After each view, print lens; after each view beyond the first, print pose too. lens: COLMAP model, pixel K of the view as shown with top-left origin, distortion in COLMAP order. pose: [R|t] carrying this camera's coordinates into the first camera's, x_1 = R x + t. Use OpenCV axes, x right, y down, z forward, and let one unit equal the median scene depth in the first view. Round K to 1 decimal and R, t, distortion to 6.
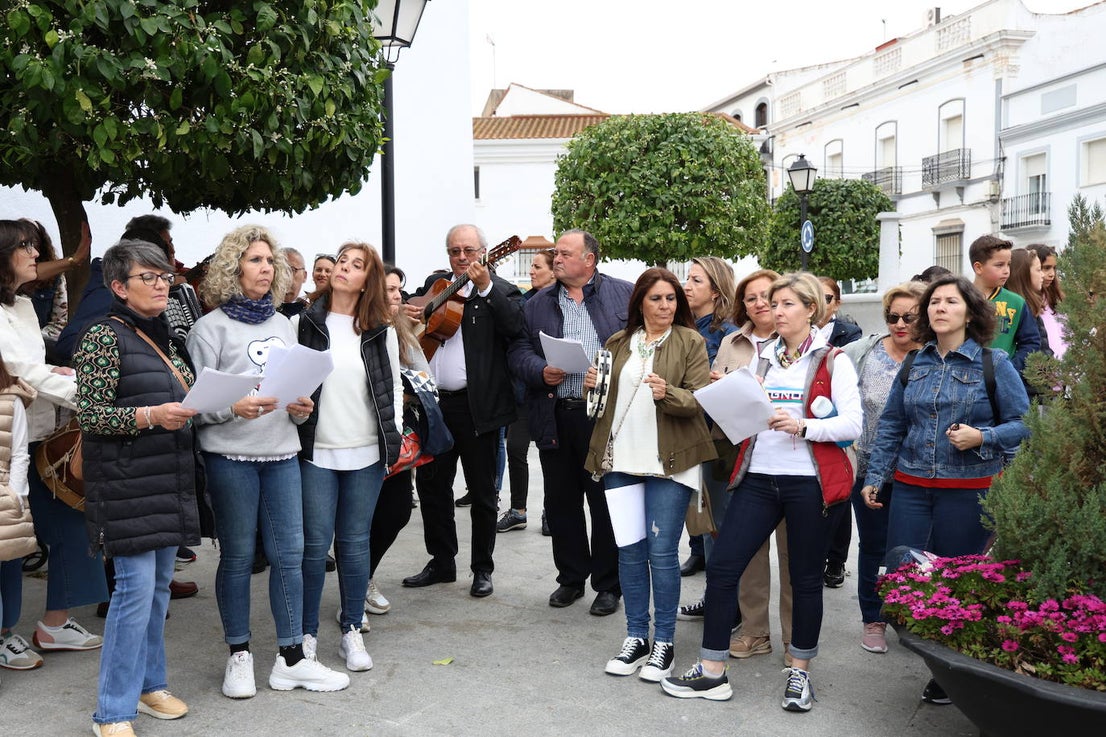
lens RADIAL K [[1211.0, 0, 519.9], [0, 1211.0, 371.8], [0, 0, 1]] dist [0.062666, 0.000000]
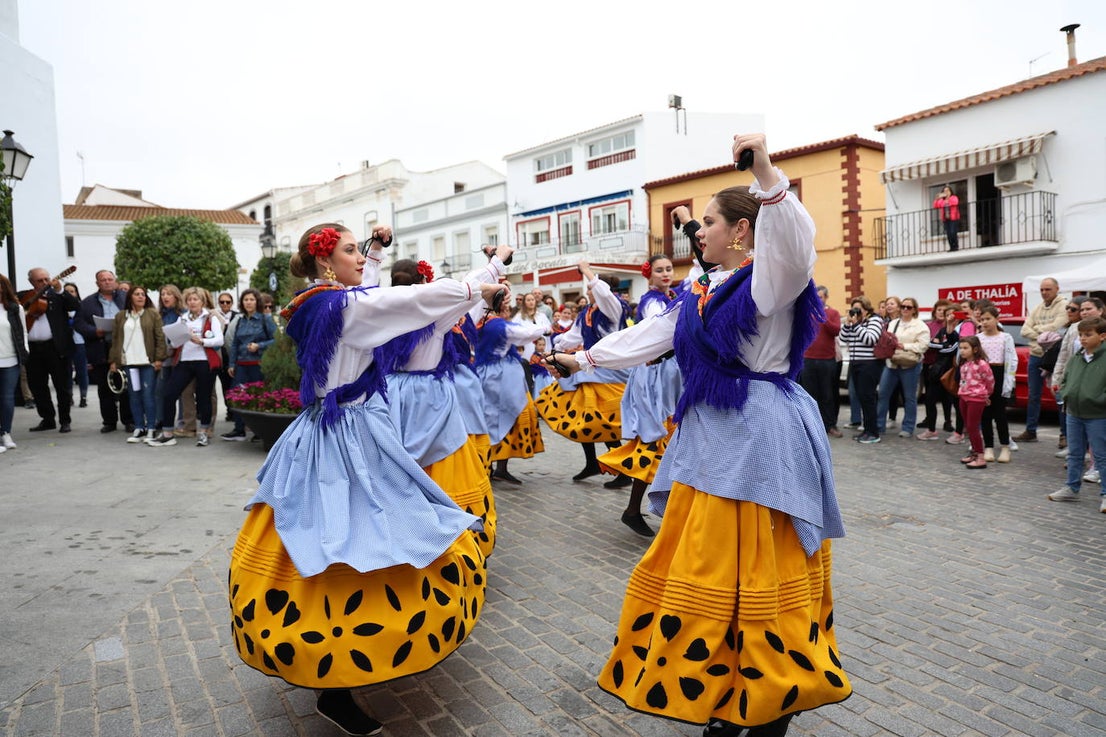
lens RADIAL K [[759.0, 0, 563.5], [0, 759.0, 362.4], [0, 0, 1]] dist [-0.053960, 0.020040]
pose [[0.857624, -0.038039, 0.512868, 0.010497], [0.044130, 0.999026, 0.000302, 0.019430], [-0.512380, 0.022374, 0.858467, -0.136166]]
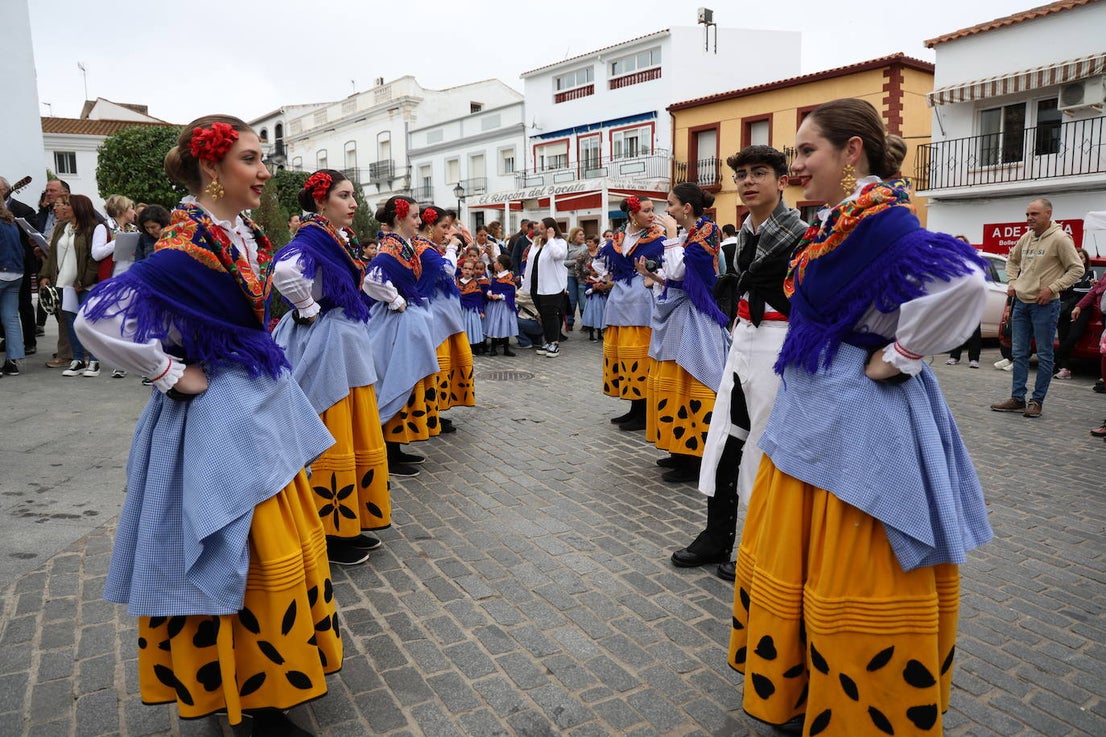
lens RADIAL K [[759.6, 0, 562.6], [0, 759.6, 362.1], [0, 0, 1]] dist [-0.073121, 0.040687]
pose [[0.871911, -0.061744, 0.485757, 0.031867], [0.020190, 0.995708, 0.090324, 0.019411], [-0.489249, -0.068947, 0.869415, -0.110656]]
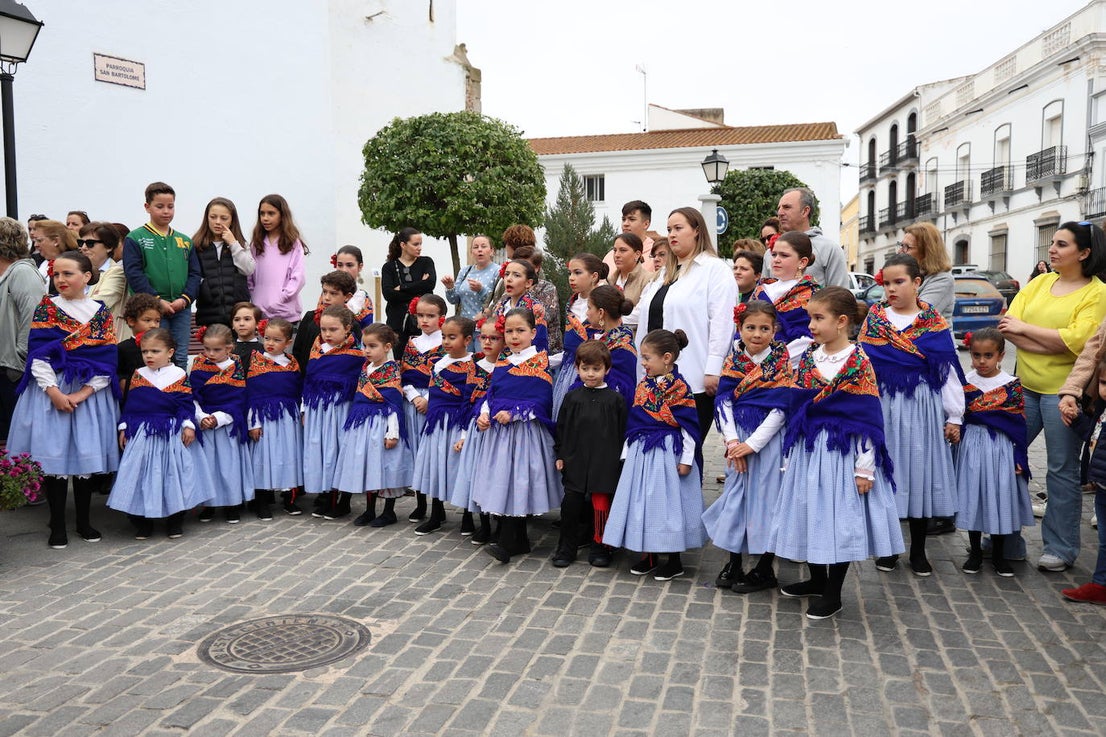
lens RADIAL K [[1007.1, 0, 585.5], [0, 1007.1, 391.3], [0, 0, 1]] dist [0.013185, 0.000000]
pose [[0.964677, 0.023580, -0.262380, 0.216074], [-0.015260, 0.999315, 0.033700, 0.012046], [0.262995, -0.028506, 0.964376, 0.022286]]
